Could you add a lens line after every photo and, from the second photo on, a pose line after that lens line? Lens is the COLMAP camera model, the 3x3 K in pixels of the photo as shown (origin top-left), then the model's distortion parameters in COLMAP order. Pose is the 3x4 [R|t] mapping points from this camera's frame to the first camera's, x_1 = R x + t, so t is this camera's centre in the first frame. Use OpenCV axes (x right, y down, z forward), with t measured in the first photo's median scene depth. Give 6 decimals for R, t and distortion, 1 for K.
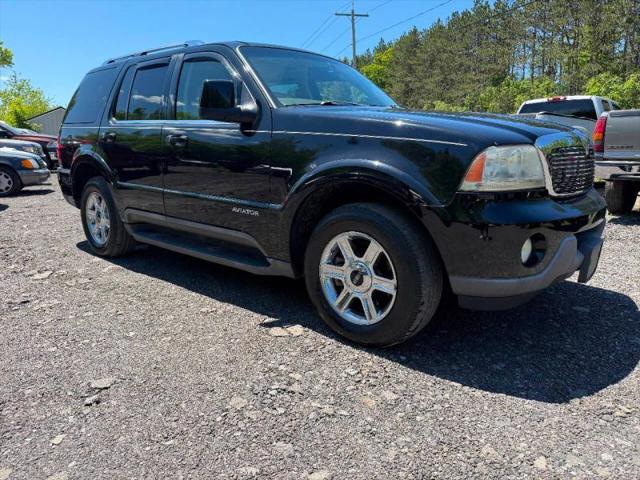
lens RADIAL K [[446.7, 0, 326.7], [0, 446.7, 238.9], [0, 0, 1]] dist [0.022813, -0.028225]
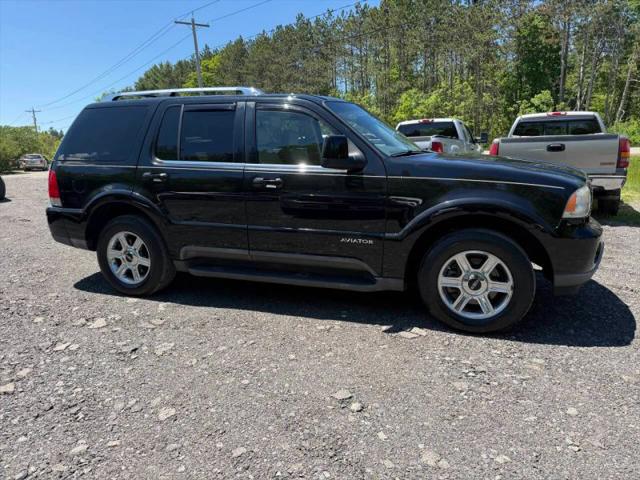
lens RADIAL K [[446.7, 0, 323.1], [0, 446.7, 237.5], [0, 0, 1]] dist [0.022813, -0.028225]
pose [[0.934184, -0.083354, 0.346917, -0.442384], [0.089054, 0.996027, -0.000489, -0.050749], [-0.345498, 0.031352, 0.937896, -0.063122]]
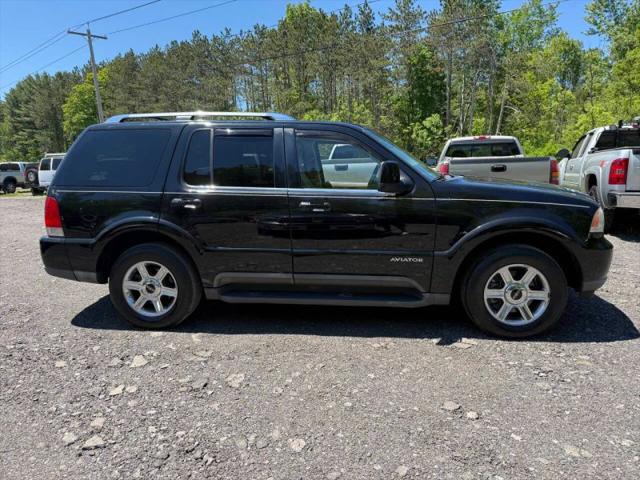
lens RADIAL K [[446.7, 0, 318.8], [0, 446.7, 239.7], [0, 0, 1]] dist [0.022813, -0.028225]
pose [[0.835607, -0.103827, 0.539426, -0.694390], [0.130008, 0.991457, -0.010558, -0.089542], [-0.533722, 0.078952, 0.841967, 0.036583]]
